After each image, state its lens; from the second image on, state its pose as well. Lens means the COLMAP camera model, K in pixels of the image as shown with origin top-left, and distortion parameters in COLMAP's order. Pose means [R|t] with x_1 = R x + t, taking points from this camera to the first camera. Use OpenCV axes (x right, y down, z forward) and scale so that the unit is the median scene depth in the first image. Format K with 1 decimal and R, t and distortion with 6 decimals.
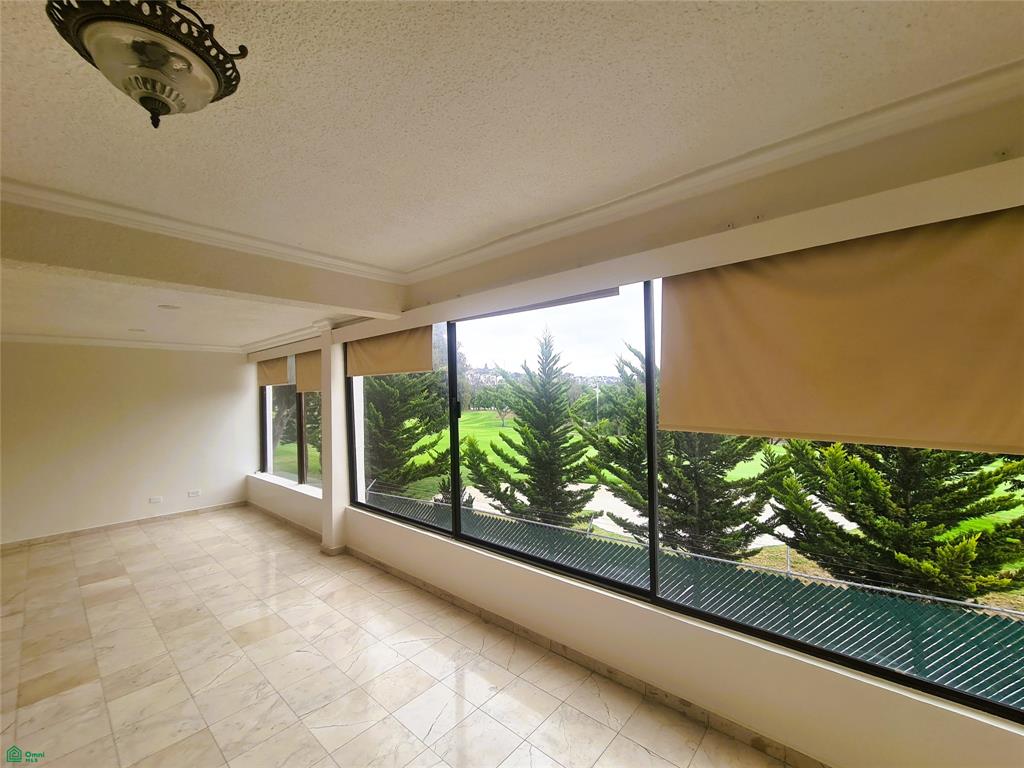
lens RADIAL K [[418.6, 0, 515.9], [0, 418.6, 392.2], [0, 0, 1]] dist [-0.000153, -0.000052]
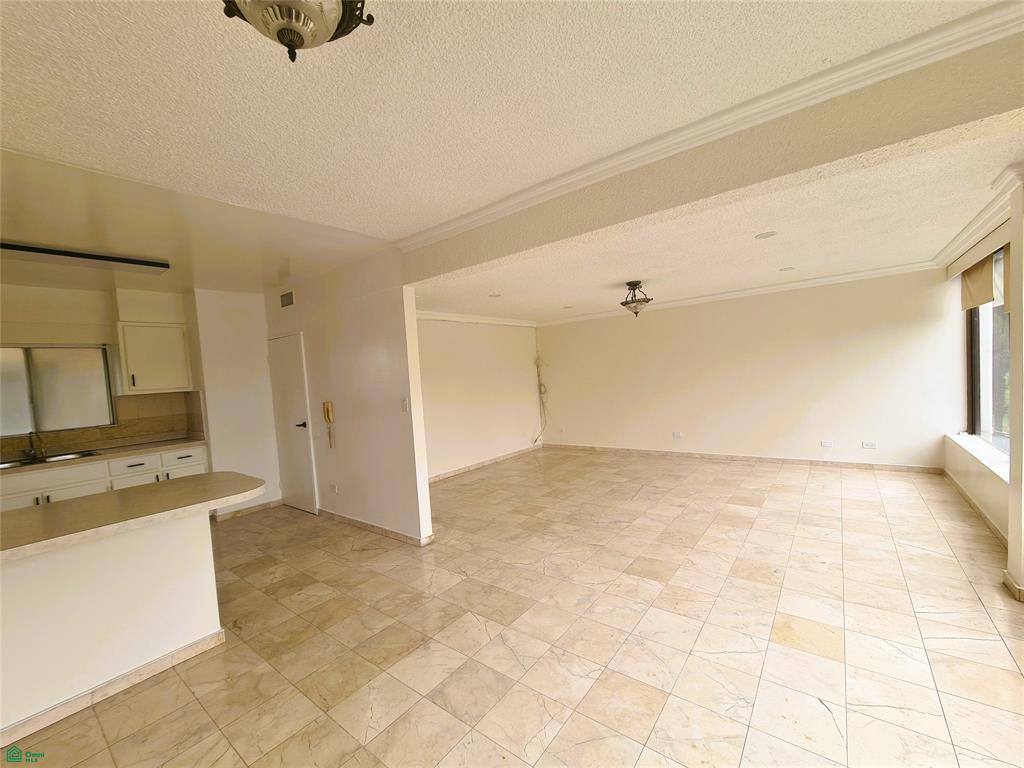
lens RADIAL K [[418.6, 0, 515.9], [0, 418.6, 392.2], [0, 0, 1]] dist [-0.000153, -0.000052]
pose [[0.067932, 0.064817, -0.995582, 0.059963], [0.071273, 0.995023, 0.069644, 0.034820], [0.995141, -0.075689, 0.062974, 0.379994]]
